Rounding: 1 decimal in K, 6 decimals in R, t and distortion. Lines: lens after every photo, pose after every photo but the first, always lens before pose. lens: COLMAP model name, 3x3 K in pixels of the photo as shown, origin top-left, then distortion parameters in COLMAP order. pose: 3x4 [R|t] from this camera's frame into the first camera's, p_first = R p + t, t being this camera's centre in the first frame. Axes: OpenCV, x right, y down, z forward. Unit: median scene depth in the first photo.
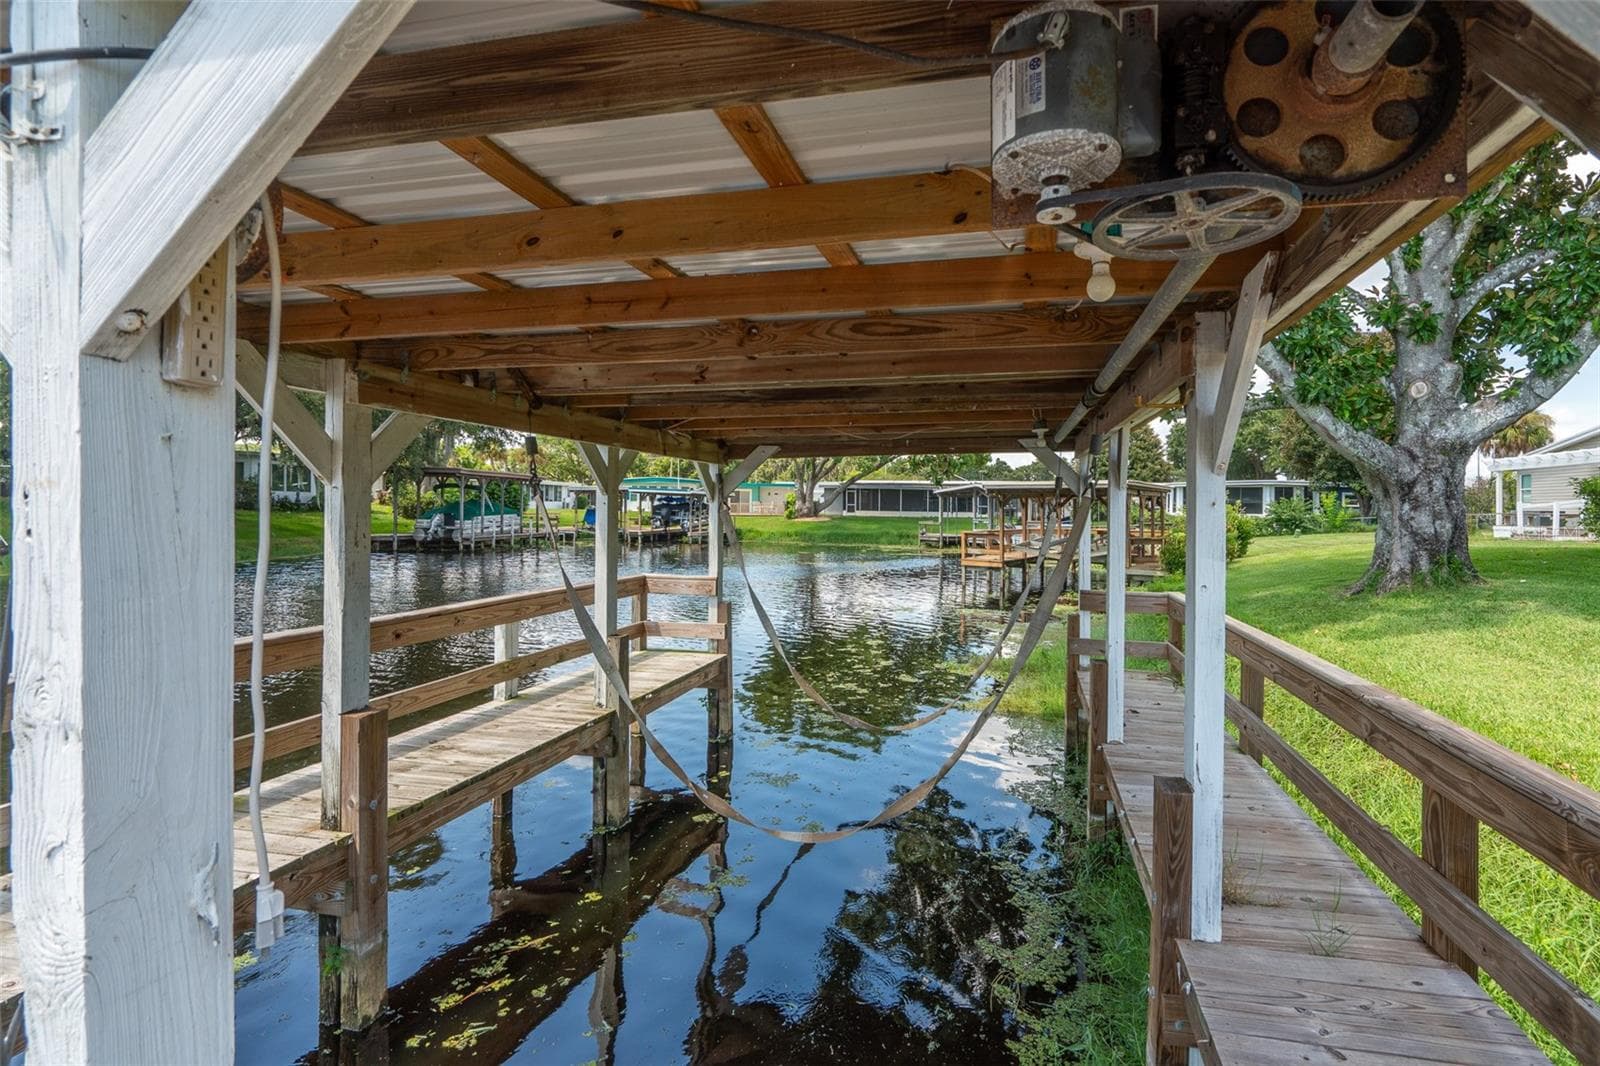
lens RADIAL K [[862.4, 0, 803.2], [0, 862.4, 504.8], [0, 0, 1]] dist [-0.003251, -0.000150]
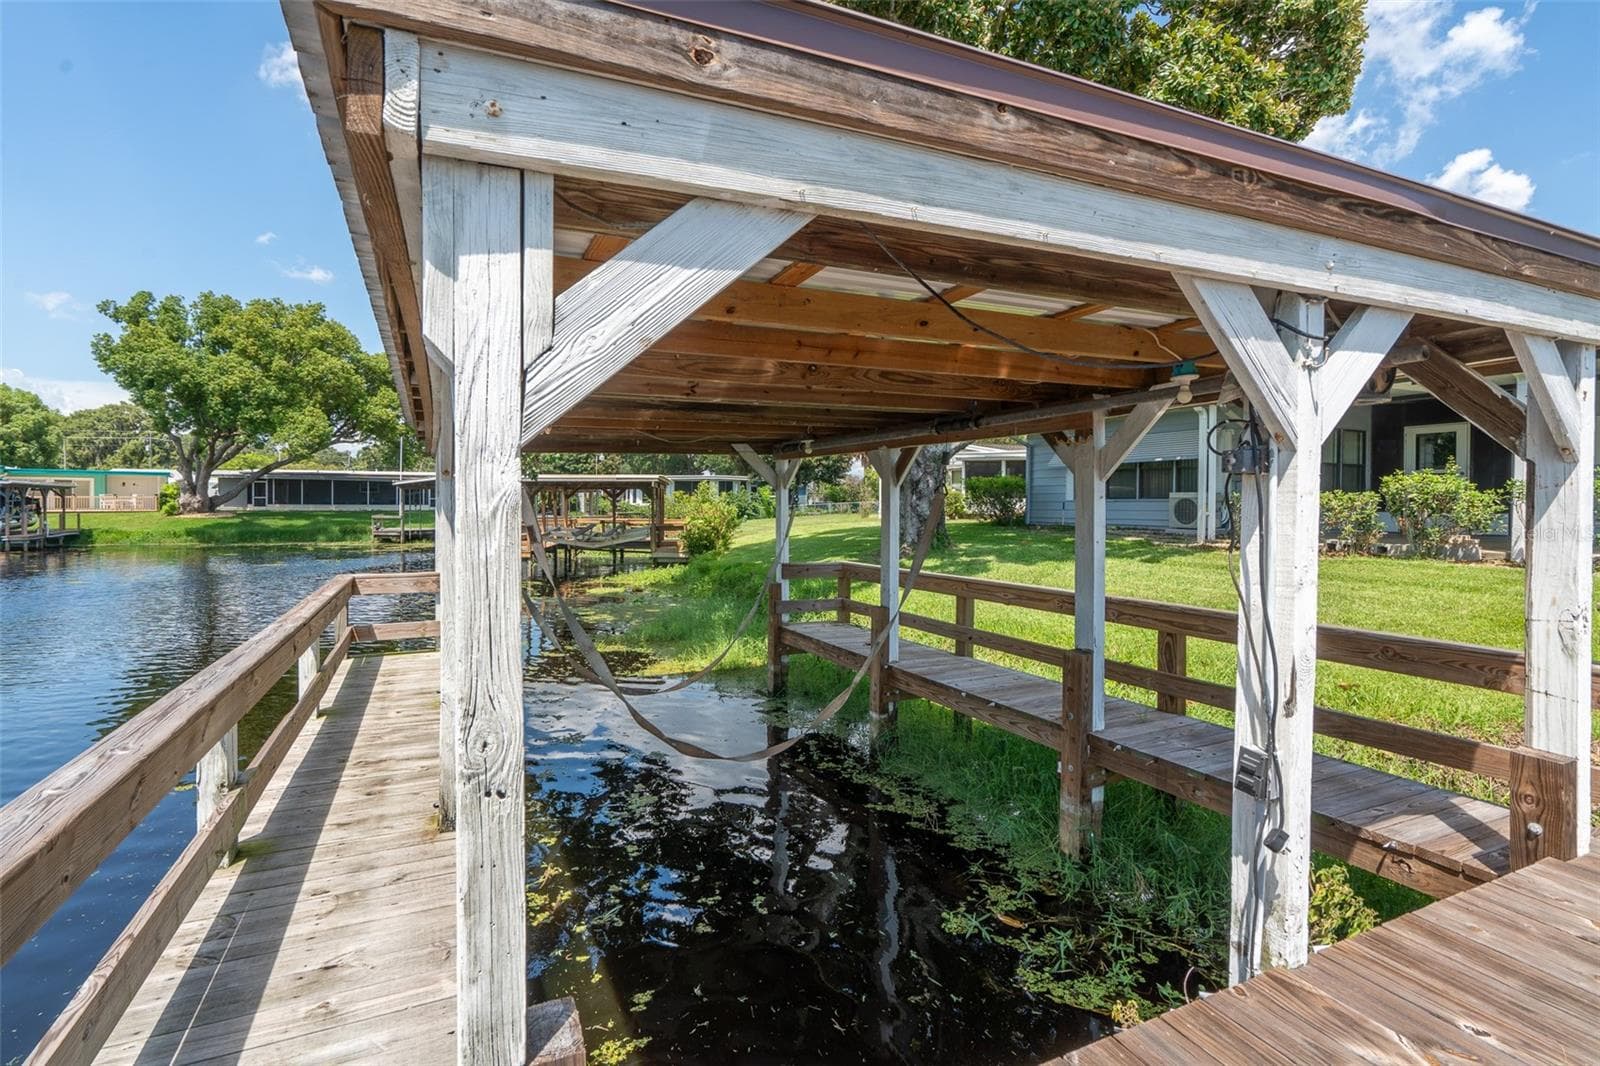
lens RADIAL K [[862.4, 0, 803.2], [0, 862.4, 504.8], [0, 0, 1]] dist [-0.003251, -0.000150]
pose [[0.762782, -0.009708, 0.646582, -0.115017], [0.003455, 0.999934, 0.010937, -0.000580], [-0.646646, -0.006109, 0.762766, -0.000957]]
